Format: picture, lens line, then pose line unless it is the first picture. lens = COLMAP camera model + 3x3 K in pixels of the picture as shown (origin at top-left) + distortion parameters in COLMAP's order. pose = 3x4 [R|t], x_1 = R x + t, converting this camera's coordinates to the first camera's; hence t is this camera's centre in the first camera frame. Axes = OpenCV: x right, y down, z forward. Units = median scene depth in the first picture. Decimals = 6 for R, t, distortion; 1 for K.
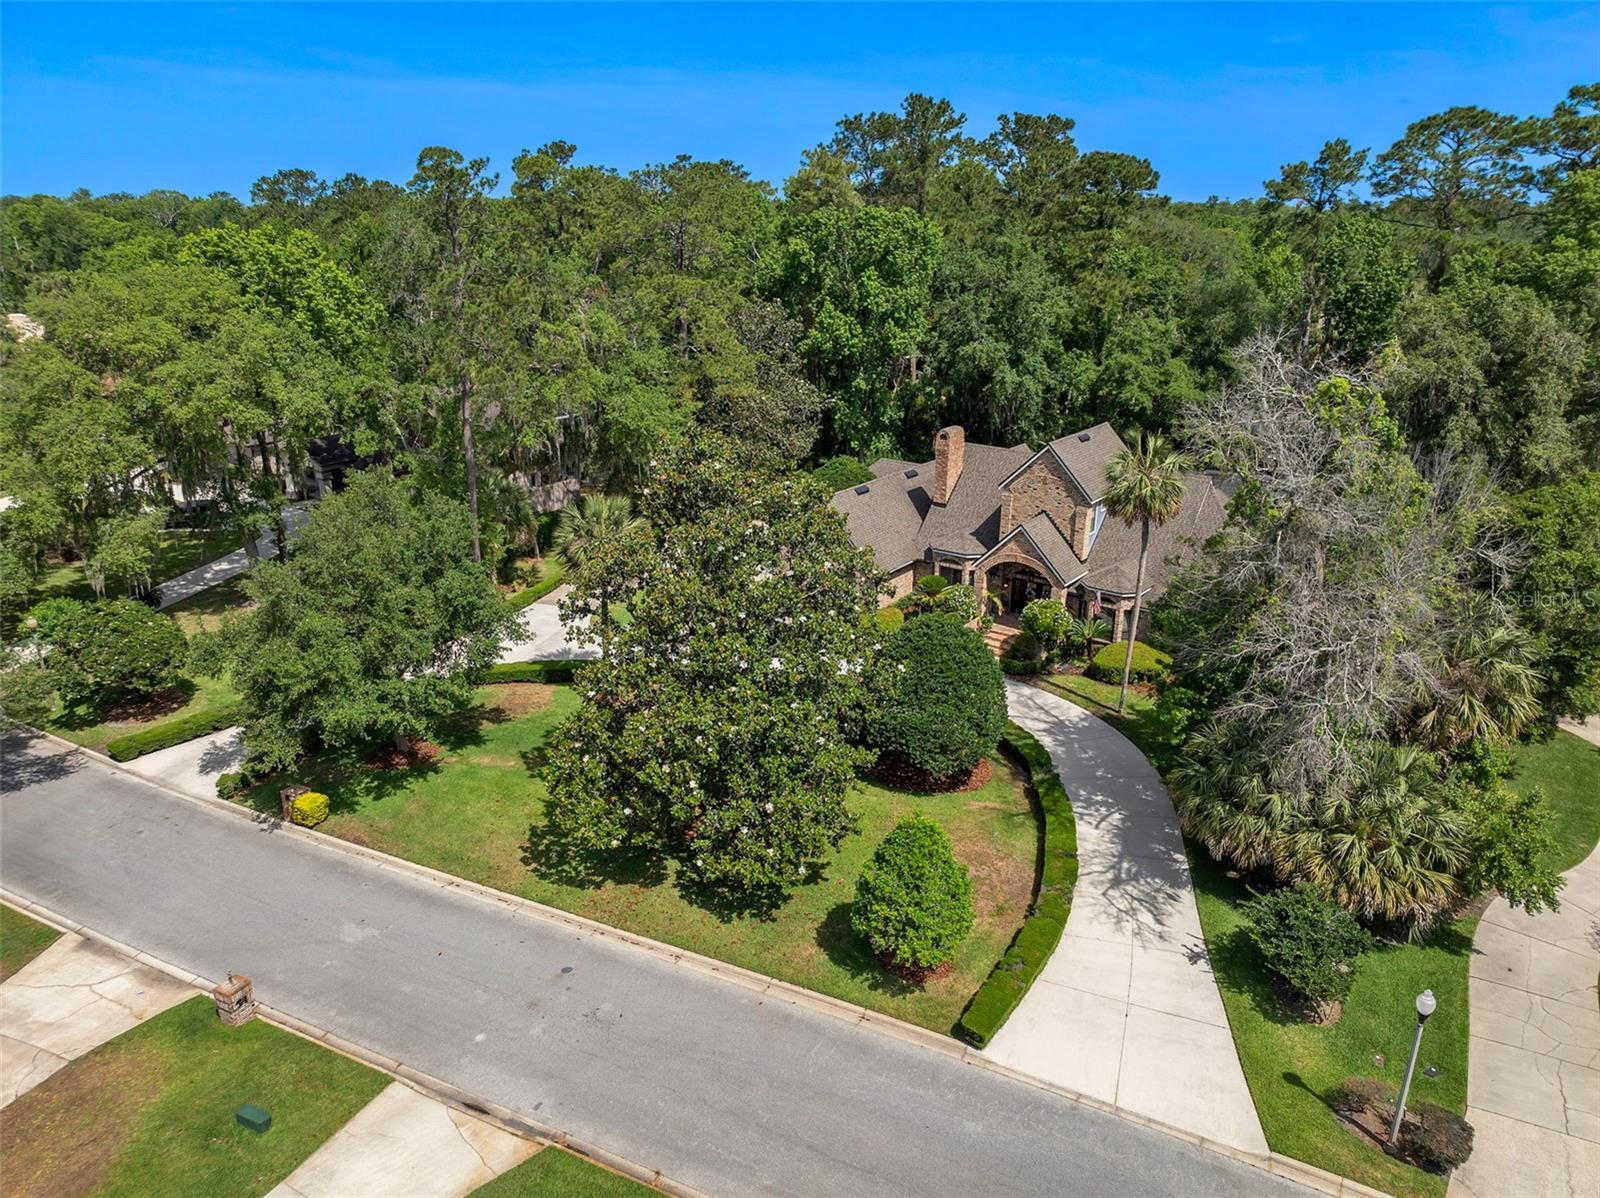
lens RADIAL K [[1124.1, 0, 800.0], [0, 1124.1, 599.0], [0, 0, 1]] dist [-0.040317, -0.001058]
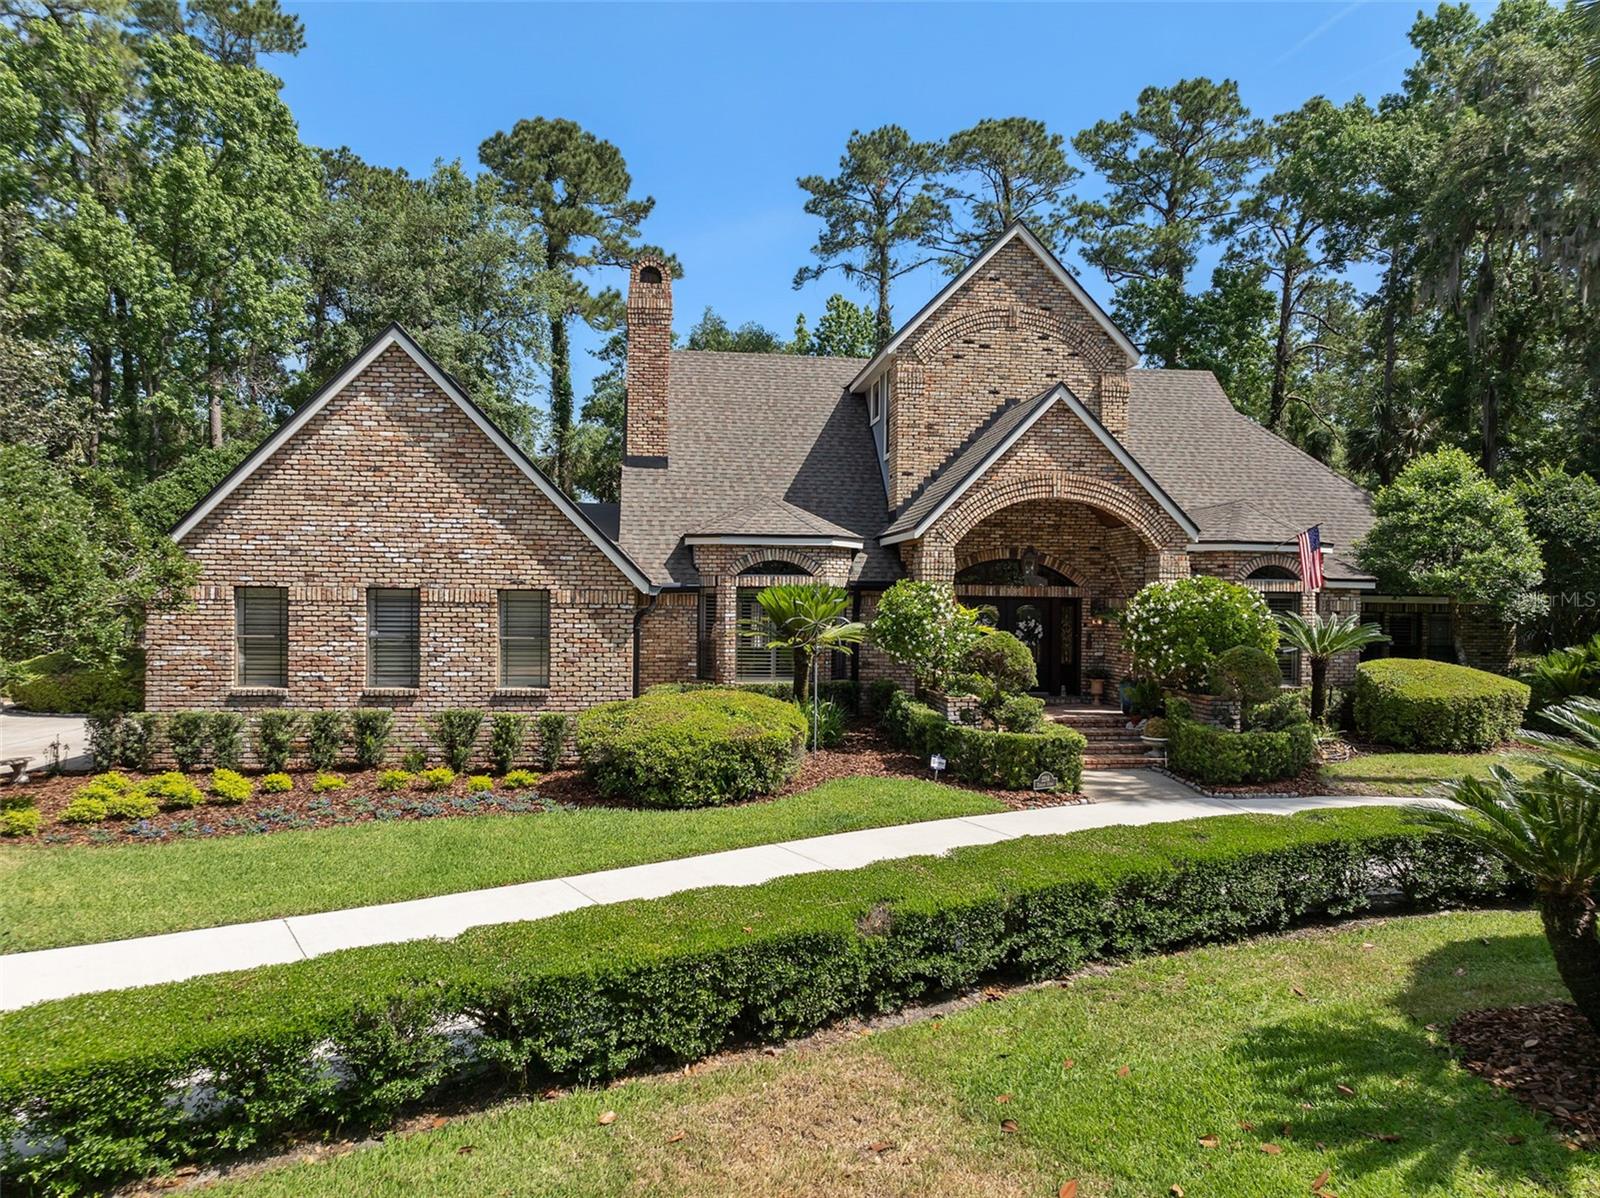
lens RADIAL K [[1124.1, 0, 800.0], [0, 1124.1, 599.0], [0, 0, 1]] dist [-0.040317, -0.001058]
pose [[0.722540, 0.004689, 0.691313, -0.136595], [0.218888, 0.946979, -0.235199, 0.081926], [-0.655762, 0.321261, 0.683204, 1.095459]]
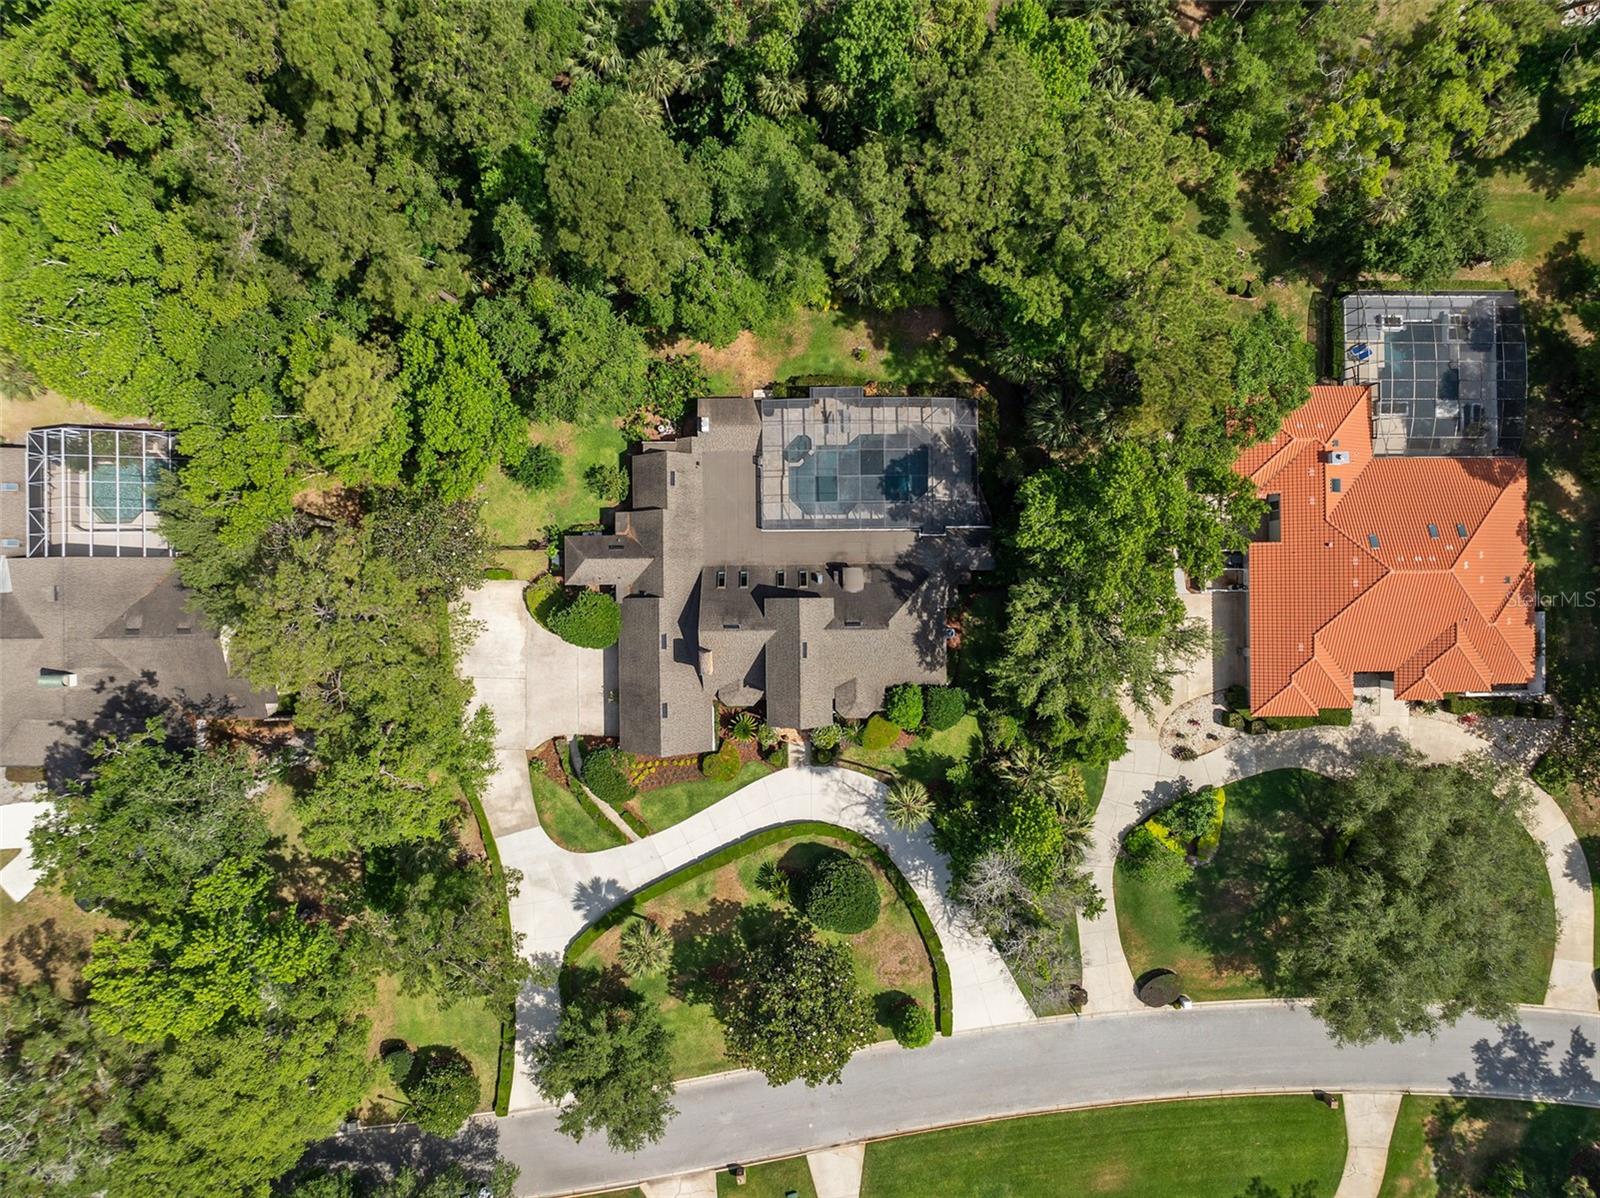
lens RADIAL K [[1124.1, 0, 800.0], [0, 1124.1, 599.0], [0, 0, 1]] dist [-0.040317, -0.001058]
pose [[0.799396, -0.600804, -0.000949, 0.401924], [0.190343, 0.251762, 0.948886, -2.081677], [-0.569855, -0.758717, 0.315617, 0.848415]]
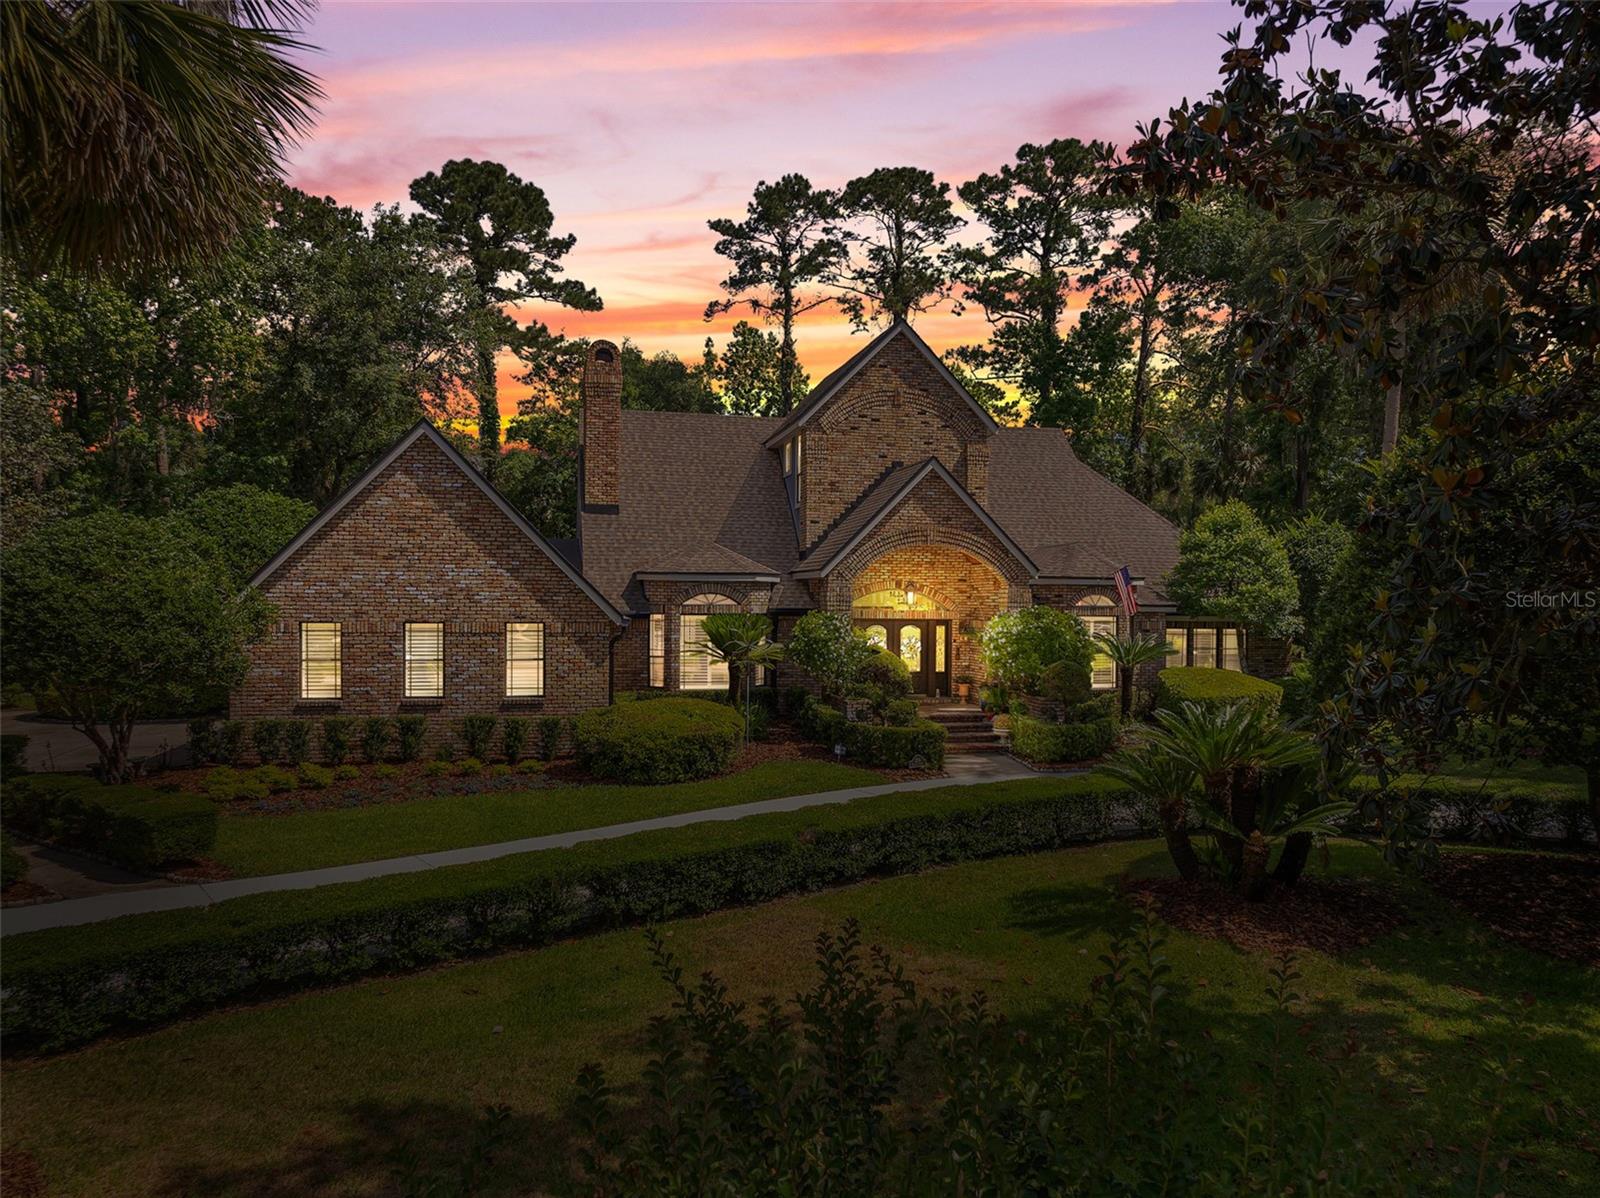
lens RADIAL K [[1124.1, 0, 800.0], [0, 1124.1, 599.0], [0, 0, 1]] dist [-0.040317, -0.001058]
pose [[0.657698, 0.000073, 0.753282, -0.237890], [0.242154, 0.946901, -0.211518, 0.094033], [-0.713299, 0.321525, 0.622757, 1.014032]]
